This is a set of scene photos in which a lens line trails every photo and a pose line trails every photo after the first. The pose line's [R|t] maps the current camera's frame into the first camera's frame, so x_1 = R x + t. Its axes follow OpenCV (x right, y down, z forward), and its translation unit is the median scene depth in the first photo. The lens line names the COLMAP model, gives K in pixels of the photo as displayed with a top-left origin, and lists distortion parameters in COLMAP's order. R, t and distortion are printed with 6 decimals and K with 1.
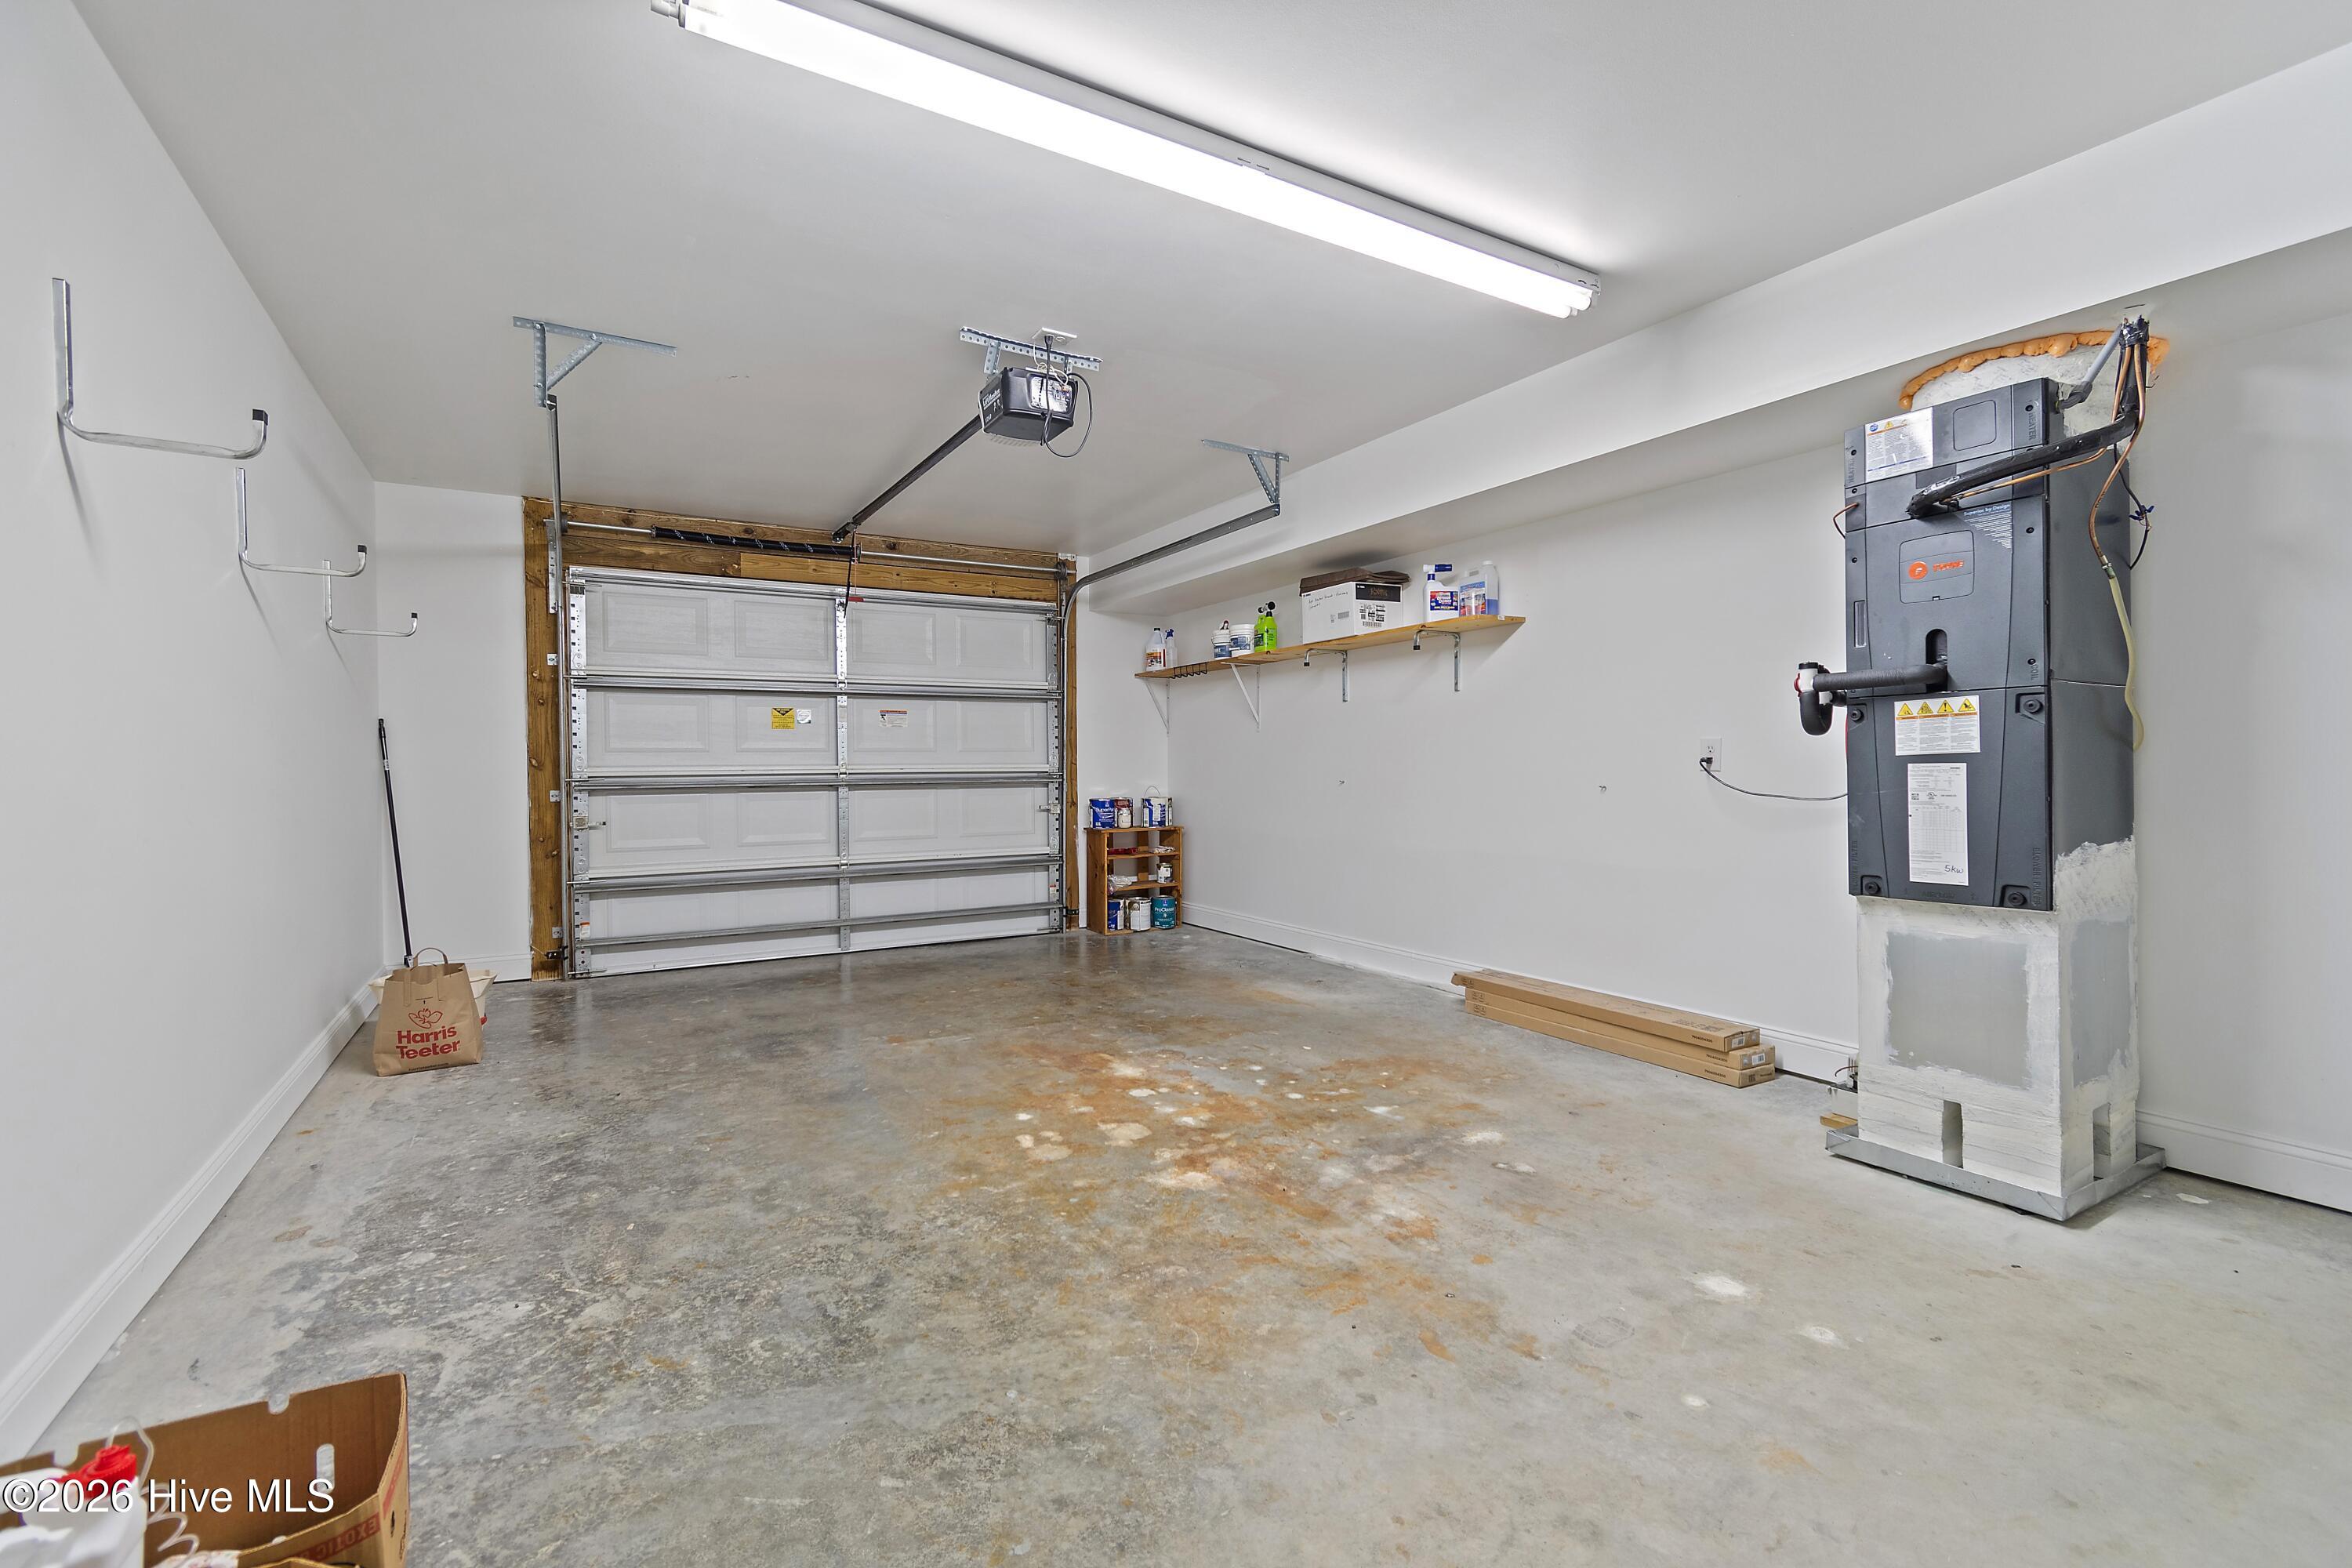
lens RADIAL K [[1046.4, 0, 1176.3], [0, 1046.4, 742.3], [0, 0, 1]] dist [0.000833, 0.000028]
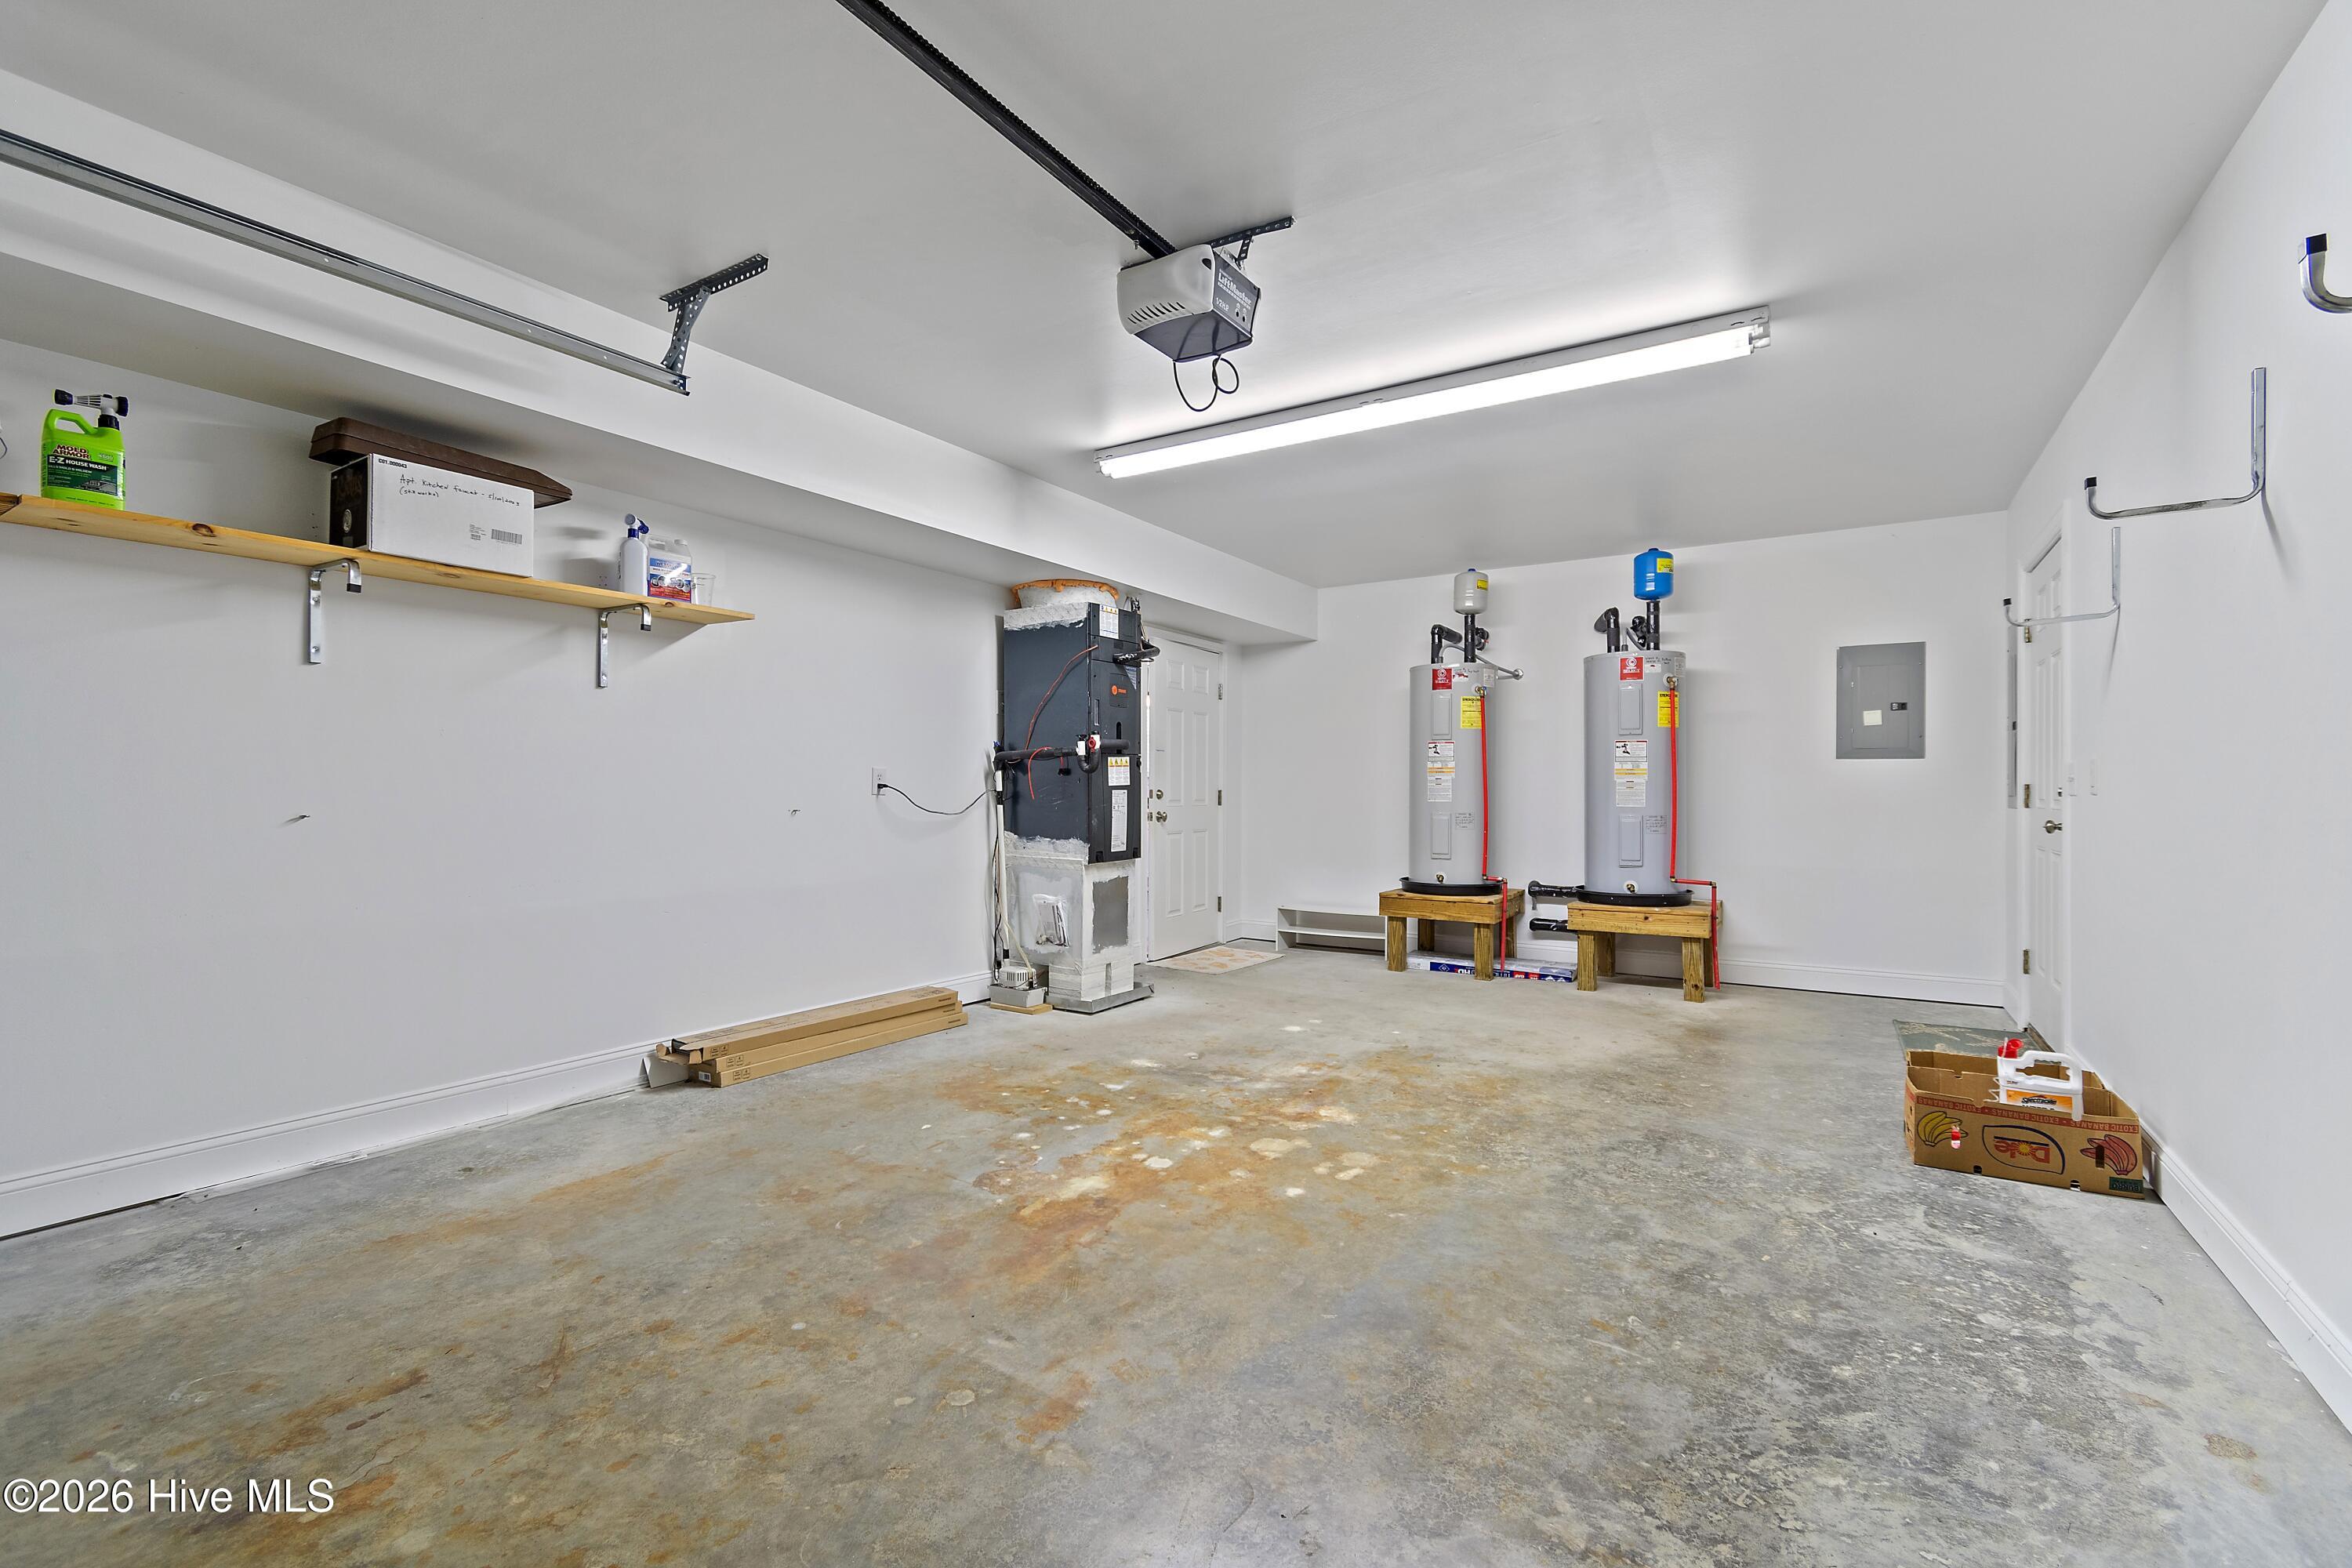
lens RADIAL K [[1034.9, 0, 1176.0], [0, 1034.9, 784.0], [0, 0, 1]] dist [0.001577, -0.000951]
pose [[-0.457672, 0.009301, 0.889072, -1.008430], [-0.020168, 0.999579, -0.020839, 0.045467], [-0.888892, -0.027469, -0.457292, 1.730227]]
